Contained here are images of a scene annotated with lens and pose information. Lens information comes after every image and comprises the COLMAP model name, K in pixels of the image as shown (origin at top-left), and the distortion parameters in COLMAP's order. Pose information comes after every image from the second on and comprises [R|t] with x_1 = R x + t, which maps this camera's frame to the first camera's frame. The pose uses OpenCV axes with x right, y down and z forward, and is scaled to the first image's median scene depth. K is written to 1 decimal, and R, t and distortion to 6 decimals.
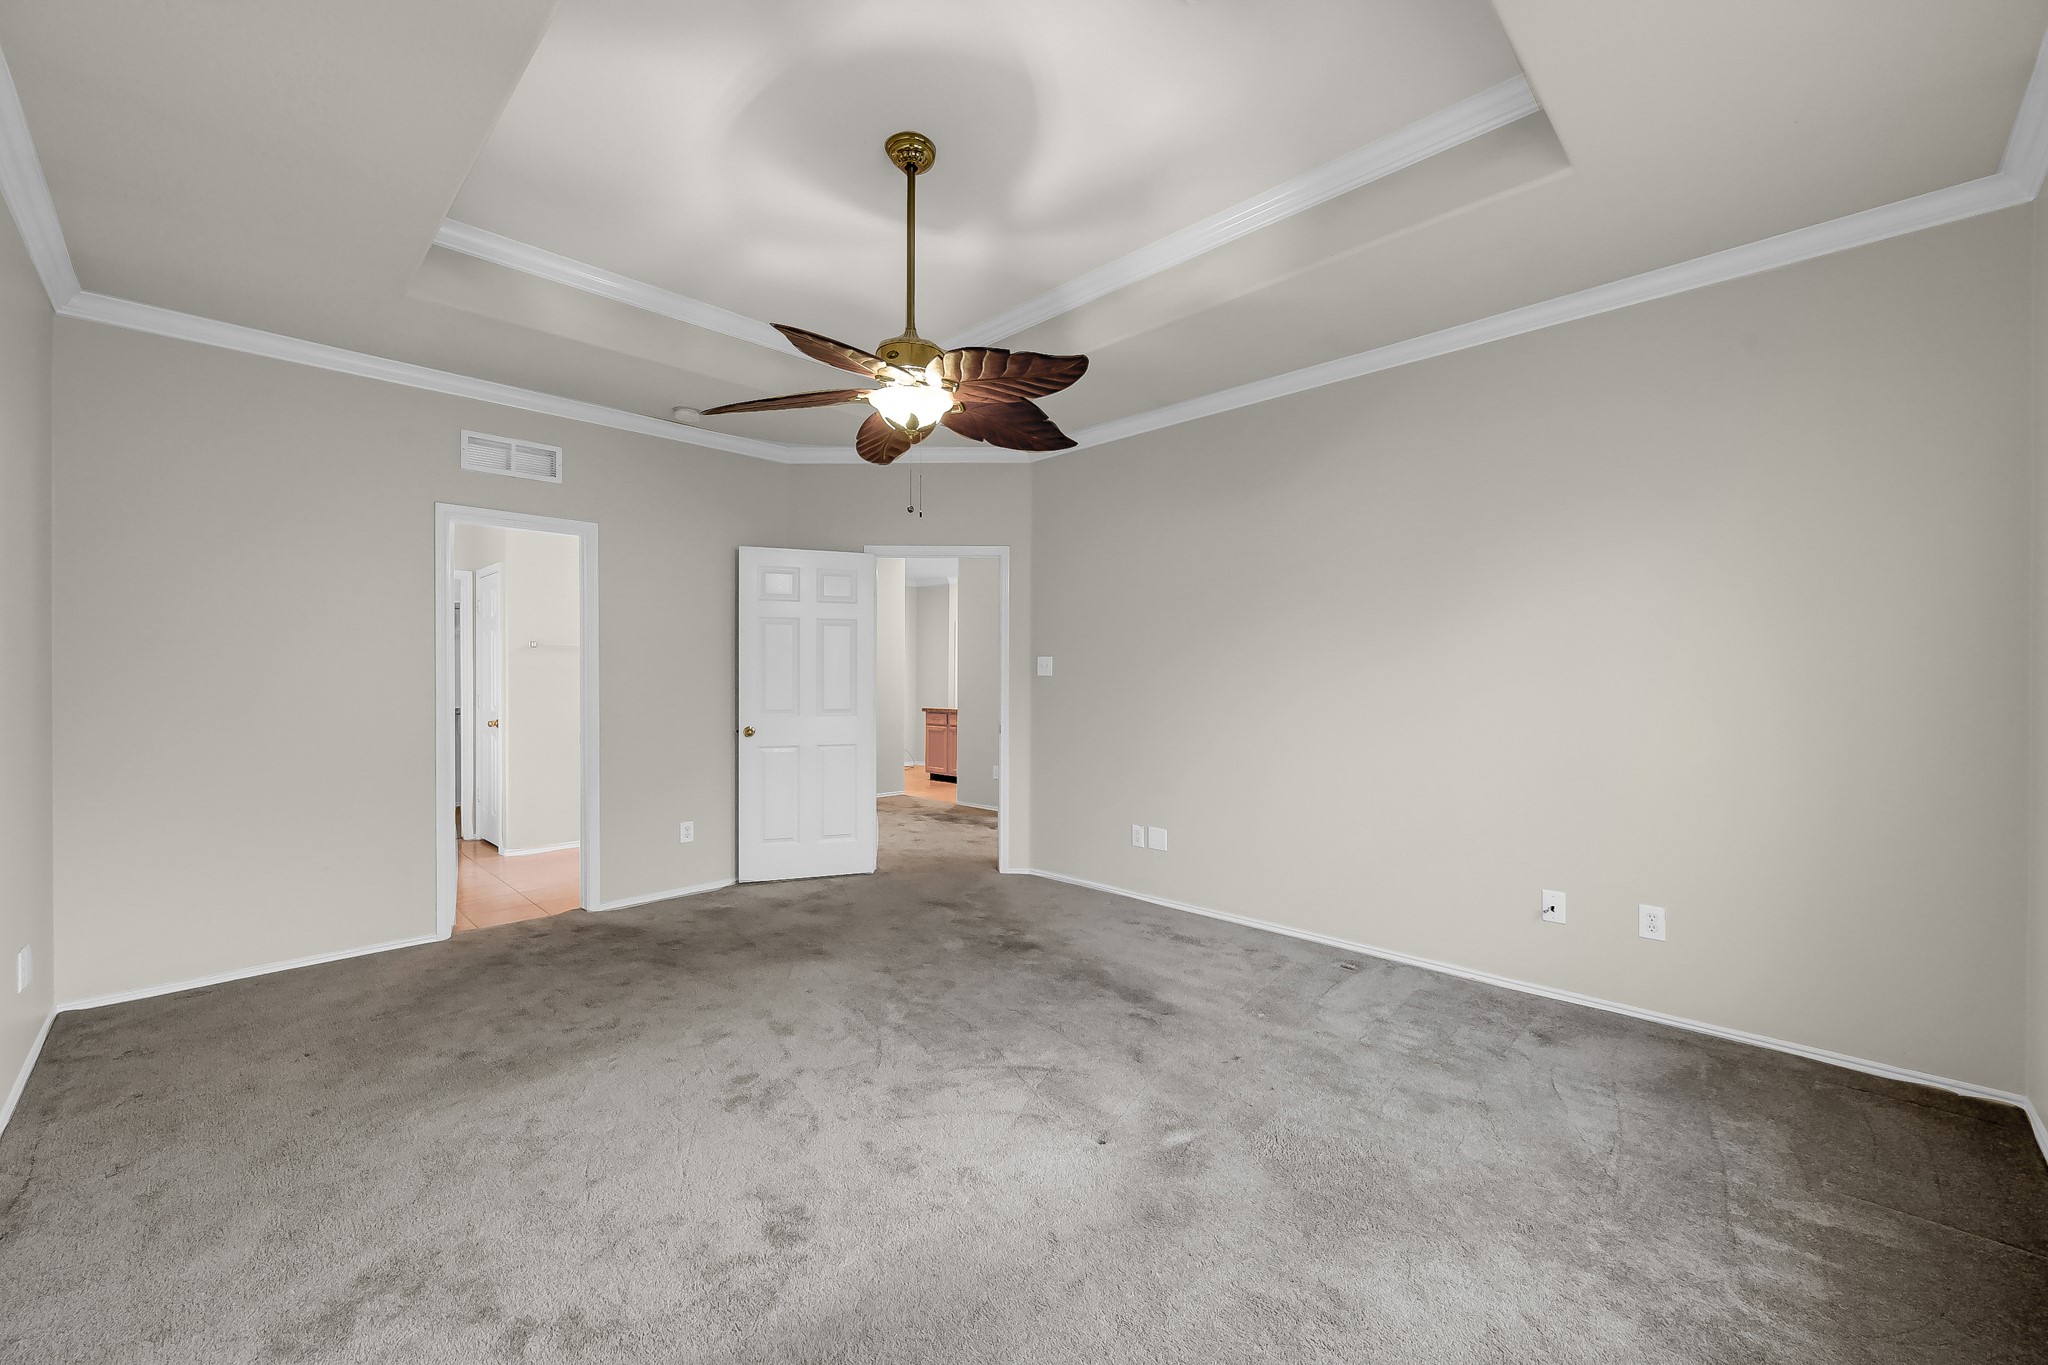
lens RADIAL K [[809.1, 0, 1023.7], [0, 809.1, 682.8], [0, 0, 1]] dist [-0.006942, 0.000523]
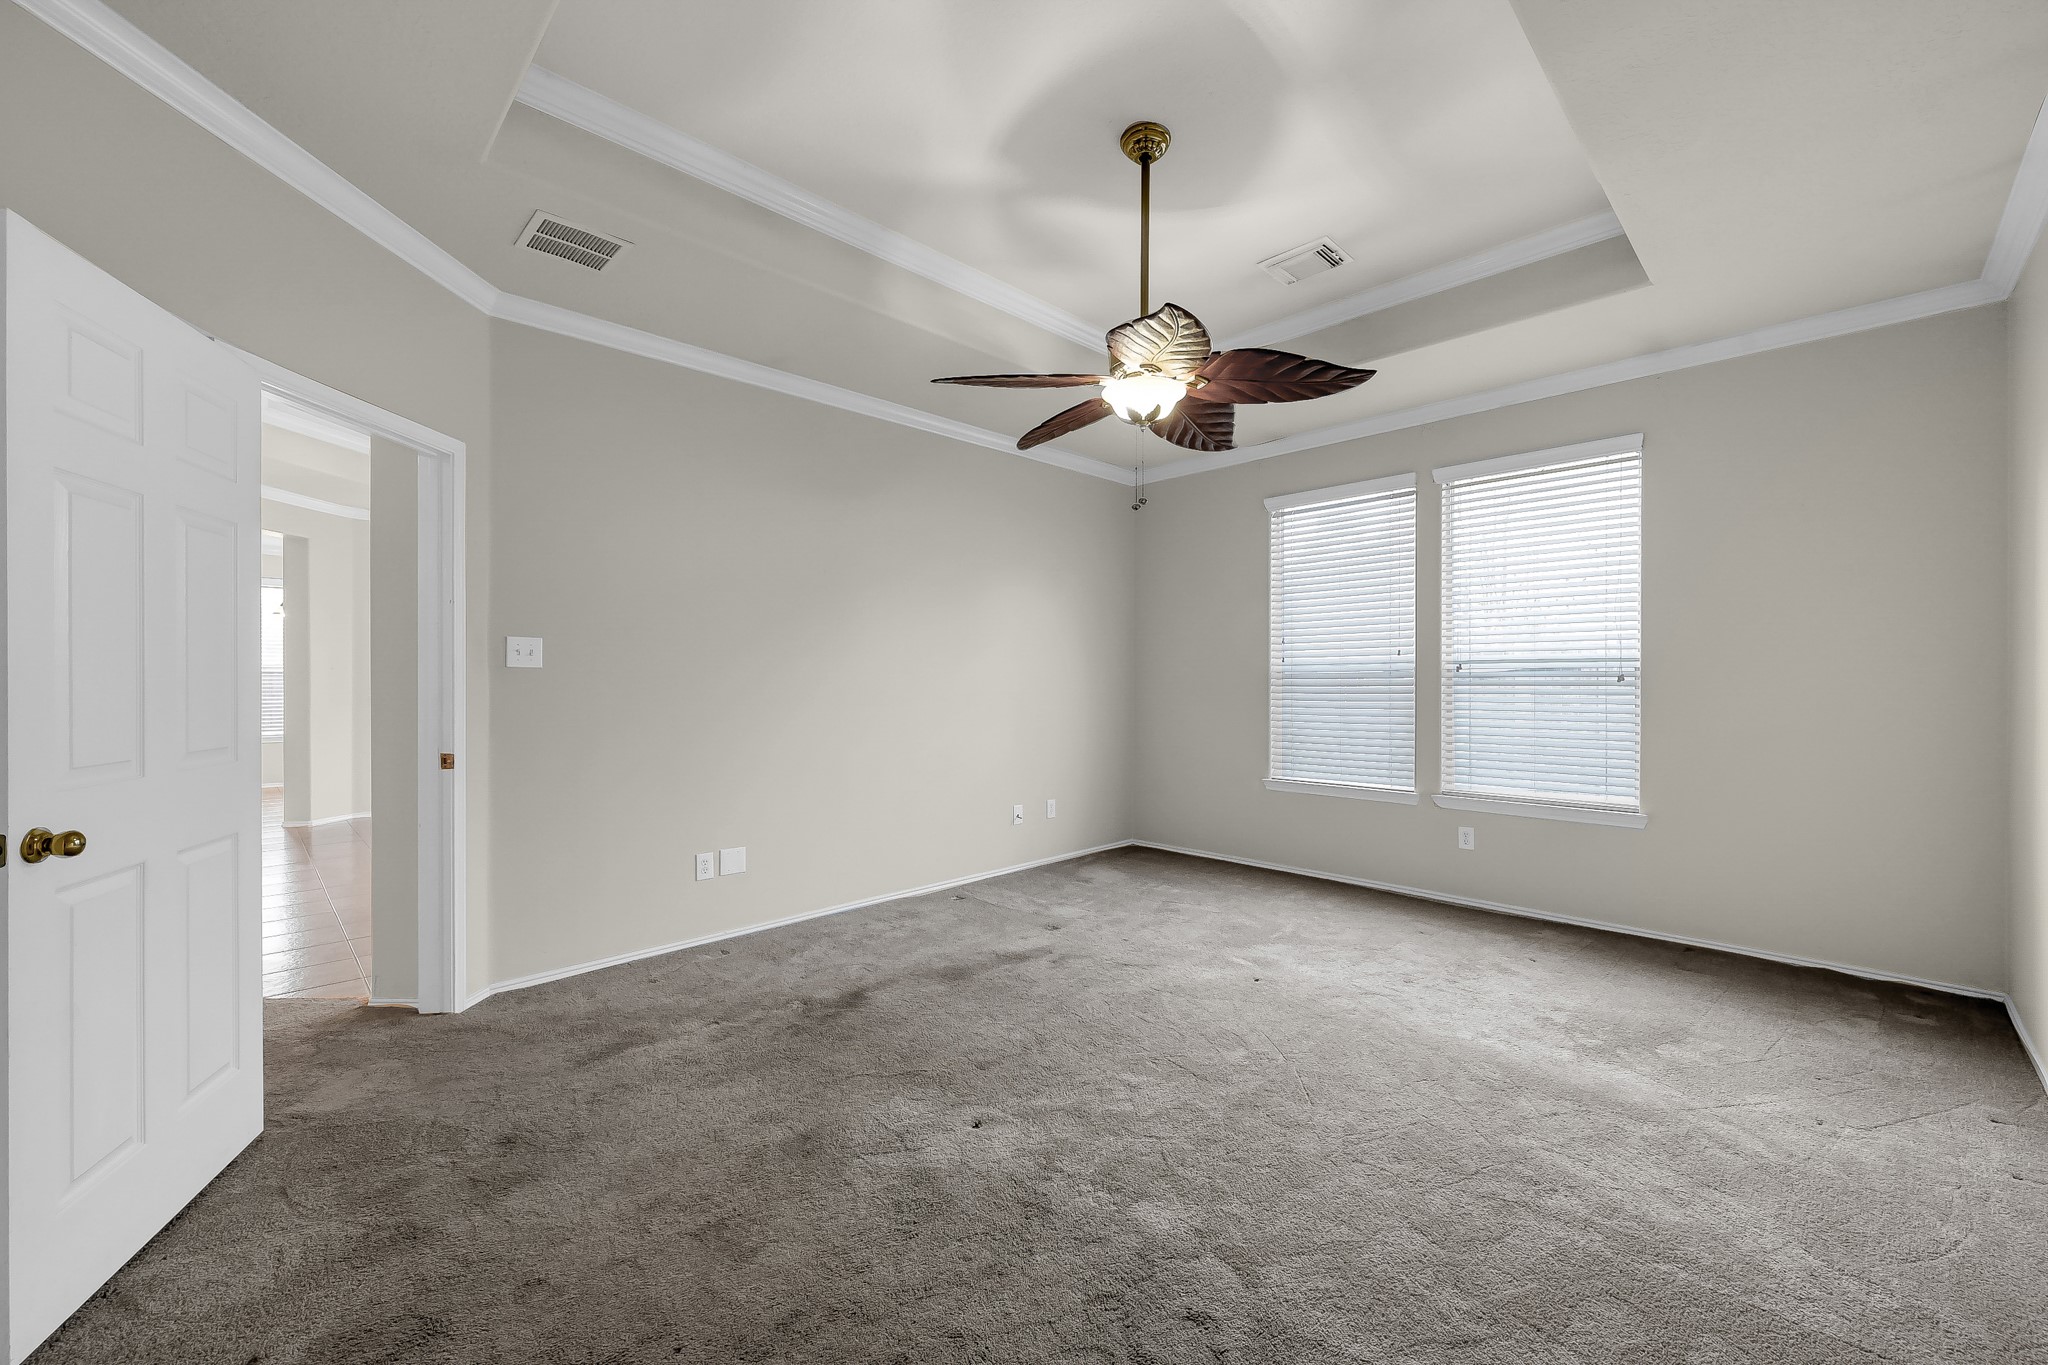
lens RADIAL K [[809.1, 0, 1034.8], [0, 809.1, 681.4], [0, 0, 1]] dist [-0.006942, 0.000523]
pose [[0.006061, -0.006225, 0.999962, -0.893364], [0.004809, 0.999969, 0.006195, 0.000535], [-0.999970, 0.004771, 0.006090, 0.886544]]
